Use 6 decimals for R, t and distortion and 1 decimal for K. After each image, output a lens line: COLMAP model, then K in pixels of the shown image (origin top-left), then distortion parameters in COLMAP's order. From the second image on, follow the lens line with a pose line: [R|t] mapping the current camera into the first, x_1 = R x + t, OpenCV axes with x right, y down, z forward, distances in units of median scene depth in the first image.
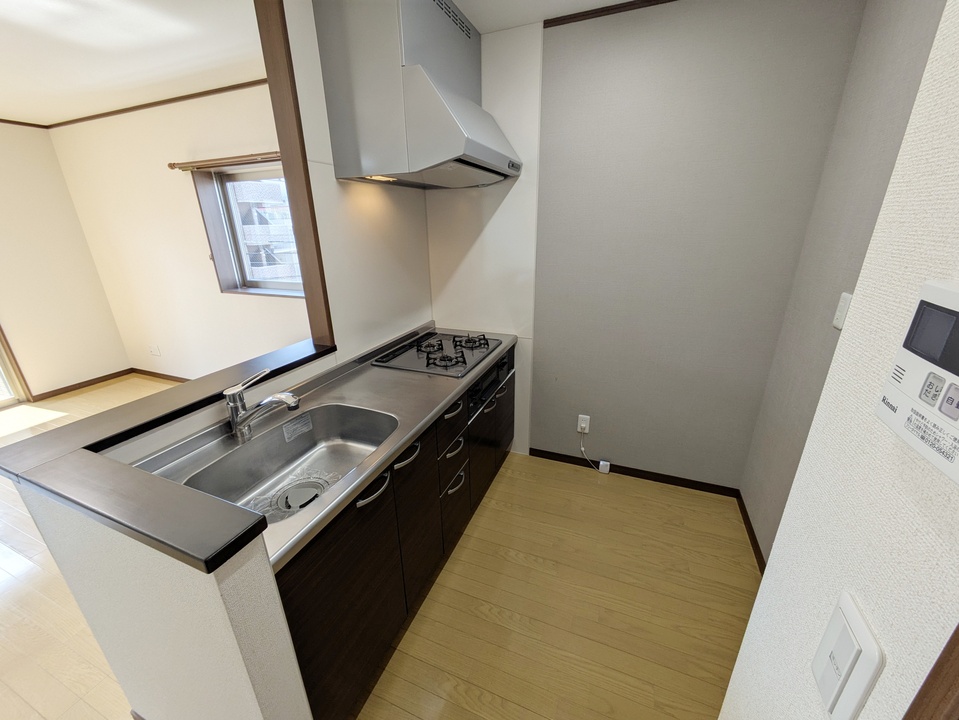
lens RADIAL K [[381.1, 0, 479.5], [0, 381.1, 360.0], [0, 0, 1]] dist [-0.000318, 0.000109]
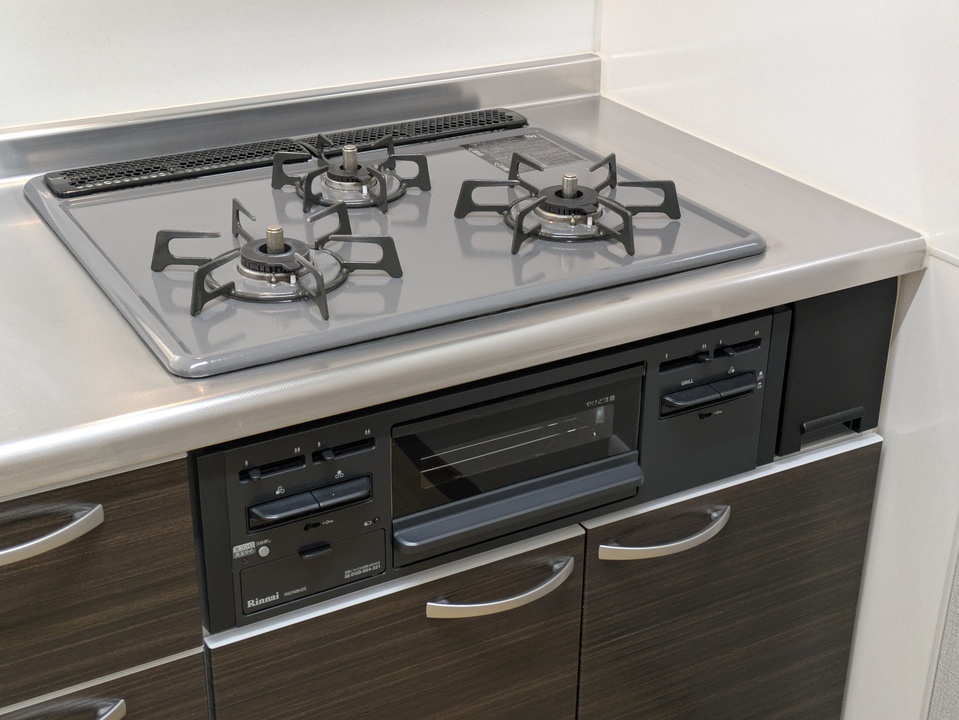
lens RADIAL K [[1414.8, 0, 479.5], [0, 1414.8, 360.0], [0, 0, 1]] dist [-0.009090, -0.026337]
pose [[0.785036, 0.292394, -0.546099, 0.309455], [-0.228700, 0.956111, 0.183159, -0.085476], [0.575686, -0.018894, 0.817453, 0.416929]]
